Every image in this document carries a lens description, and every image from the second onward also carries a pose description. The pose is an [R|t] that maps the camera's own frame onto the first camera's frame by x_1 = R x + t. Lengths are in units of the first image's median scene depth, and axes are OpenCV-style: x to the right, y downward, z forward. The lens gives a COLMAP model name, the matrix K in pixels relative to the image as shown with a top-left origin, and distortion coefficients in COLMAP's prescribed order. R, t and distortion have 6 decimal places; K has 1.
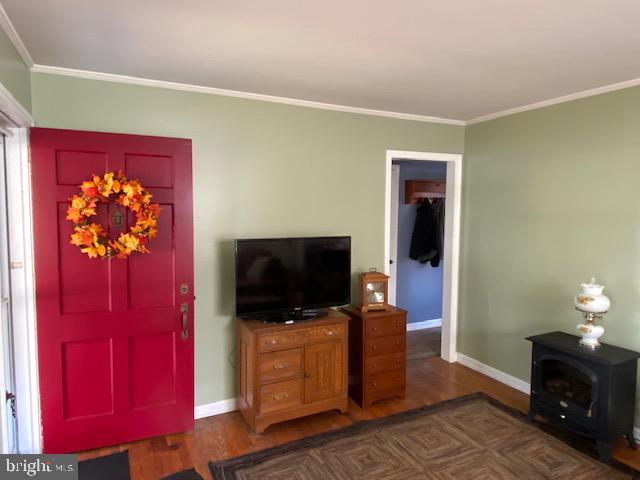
lens RADIAL K [[411.9, 0, 320.8], [0, 411.9, 240.1], [0, 0, 1]] dist [0.044727, -0.058834]
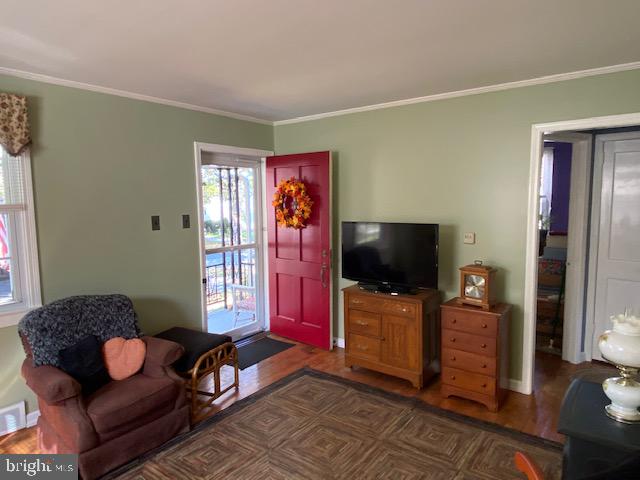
lens RADIAL K [[411.9, 0, 318.4], [0, 411.9, 239.9], [0, 0, 1]] dist [0.044727, -0.058834]
pose [[0.446293, 0.085098, -0.890831, 0.944963], [-0.049213, 0.996296, 0.070518, -0.032003], [0.893533, 0.012369, 0.448828, 0.307621]]
